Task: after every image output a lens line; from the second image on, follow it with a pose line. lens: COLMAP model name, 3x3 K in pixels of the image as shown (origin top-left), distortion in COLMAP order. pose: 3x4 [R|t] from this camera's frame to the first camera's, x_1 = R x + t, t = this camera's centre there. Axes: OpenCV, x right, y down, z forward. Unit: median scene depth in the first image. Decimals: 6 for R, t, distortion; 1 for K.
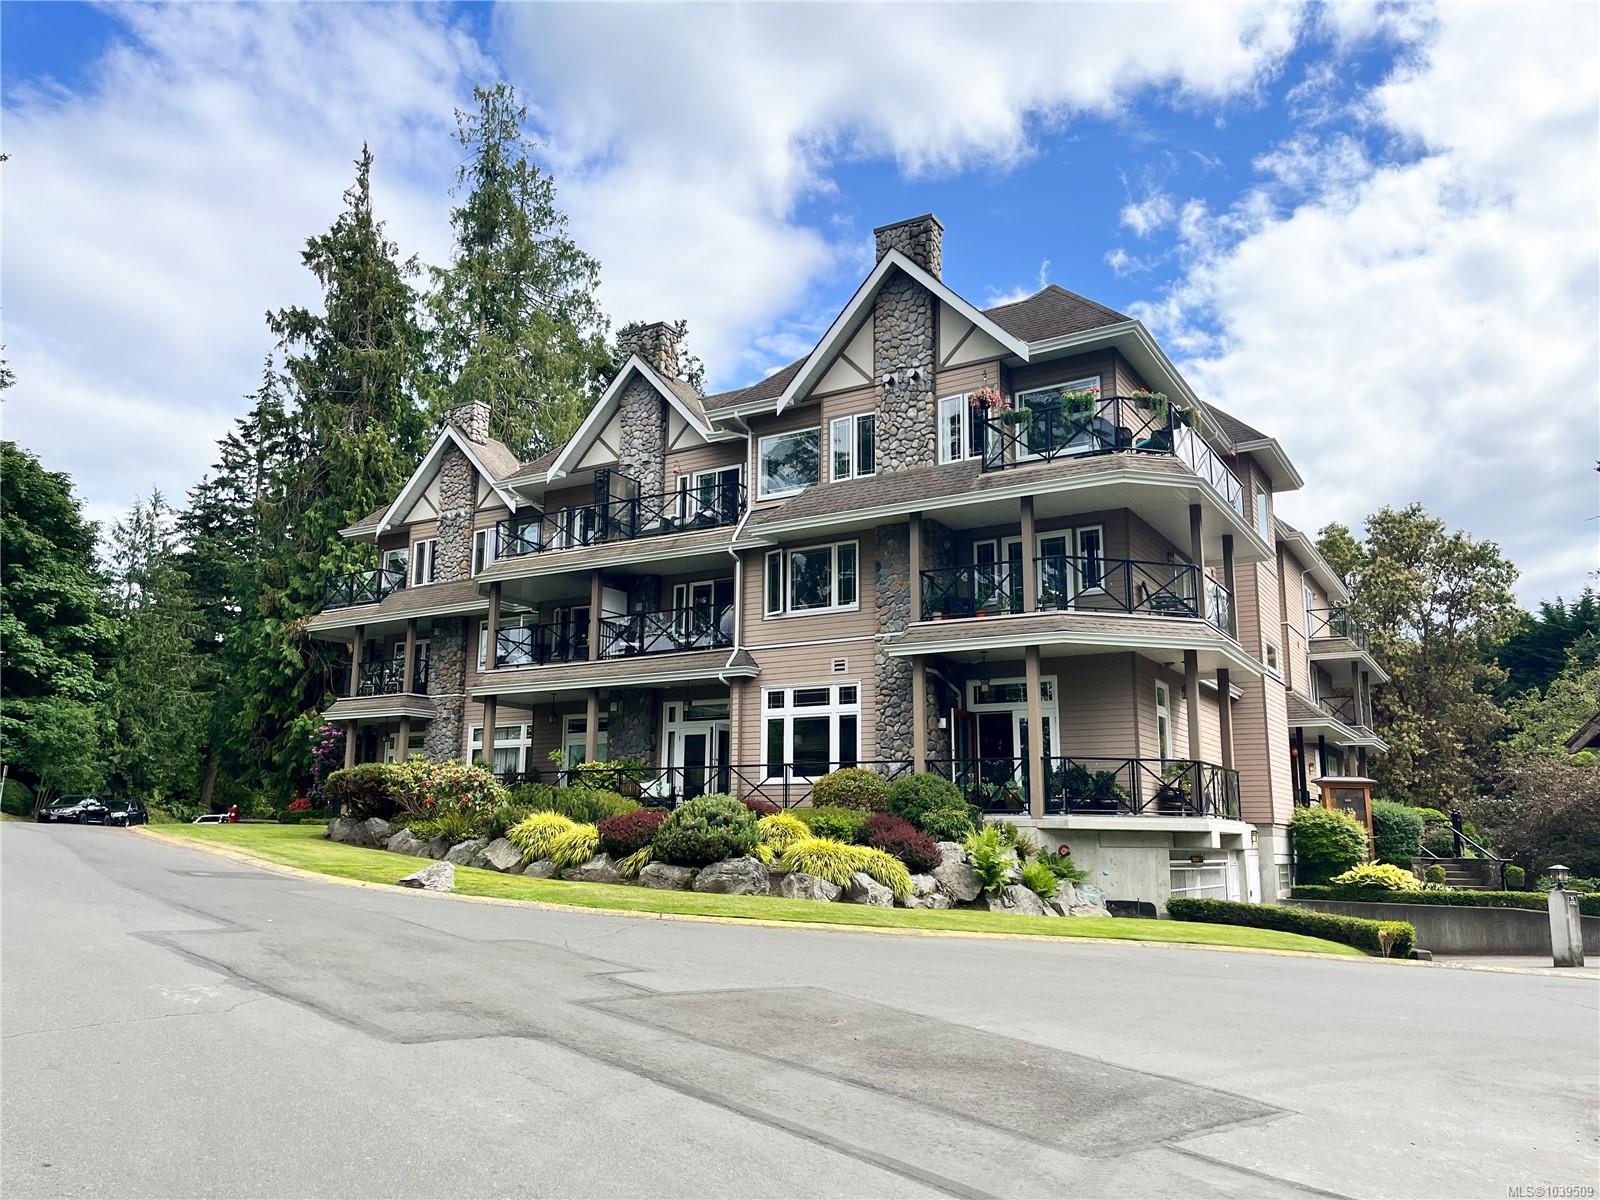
lens RADIAL K [[1236.5, 0, 798.5], [0, 1236.5, 601.3], [0, 0, 1]] dist [-0.003970, 0.002934]
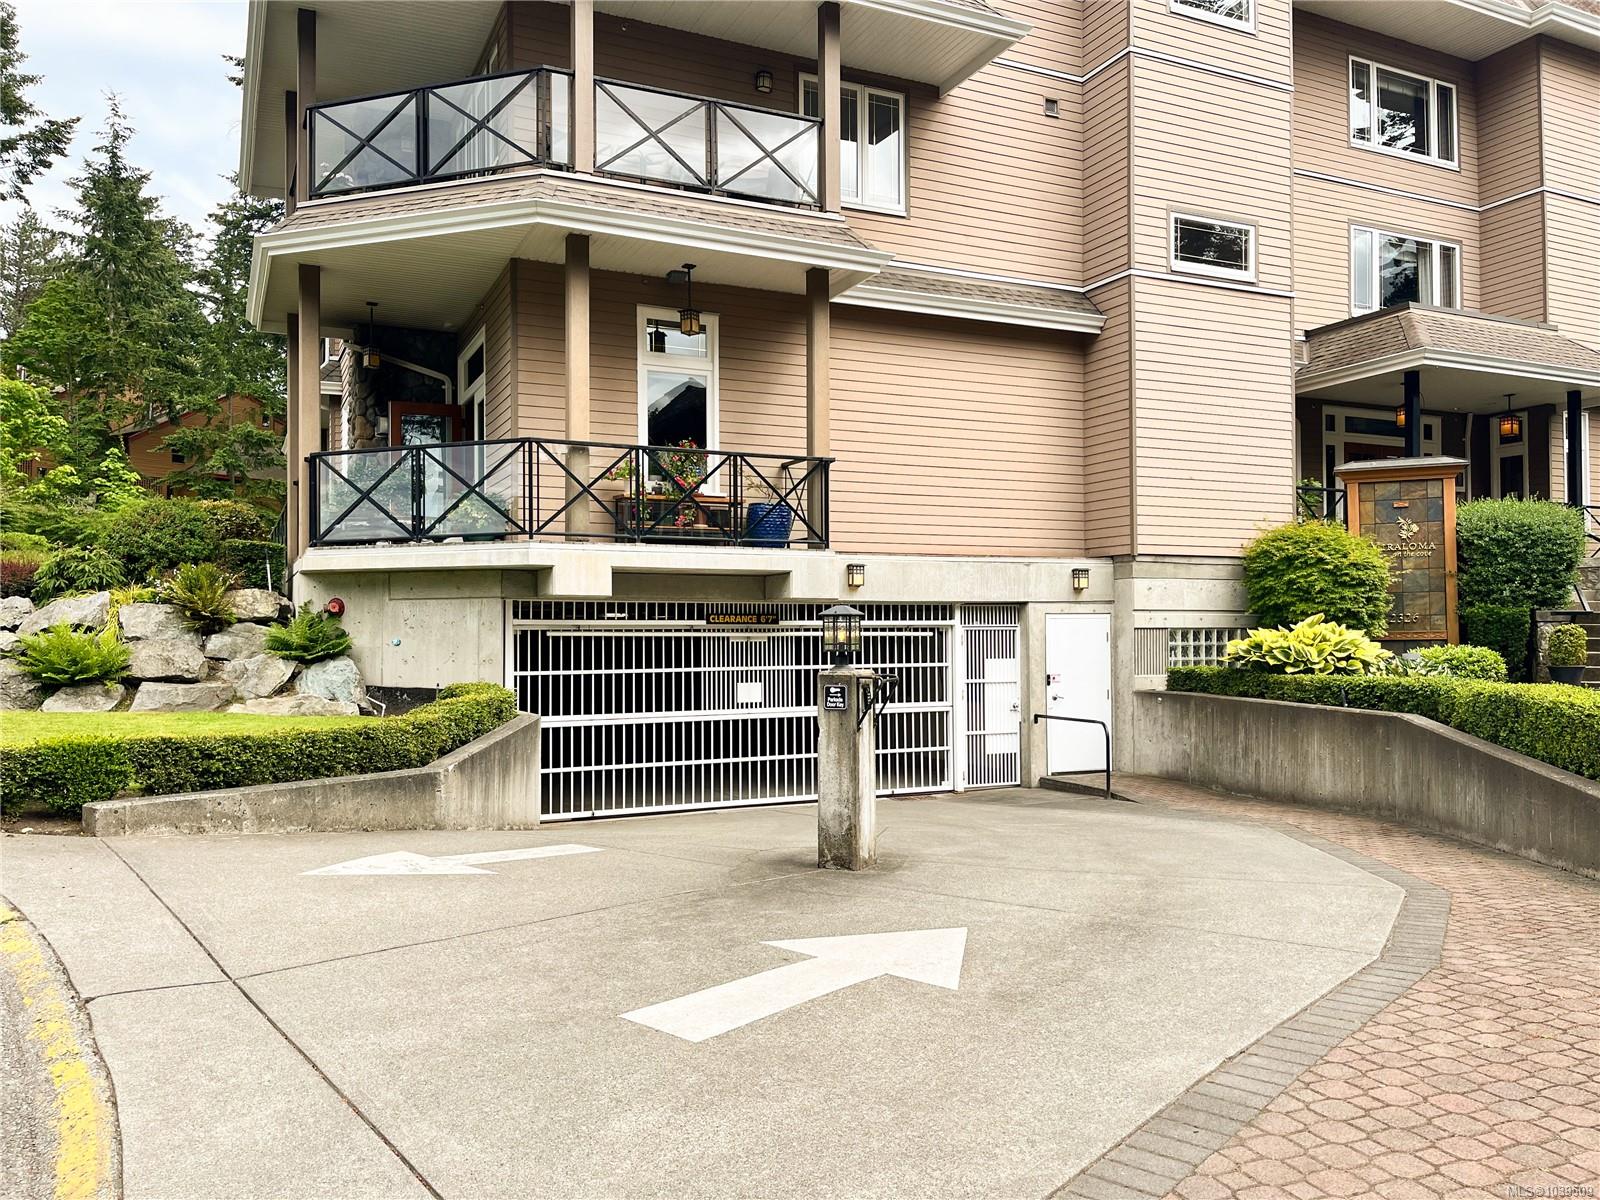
lens RADIAL K [[1236.5, 0, 800.2], [0, 1236.5, 603.6], [0, 0, 1]] dist [-0.003970, 0.002934]
pose [[0.806559, -0.030883, -0.590347, 0.611488], [0.128587, 0.983889, 0.124211, 0.118747], [0.577000, -0.176094, 0.797535, 0.494227]]
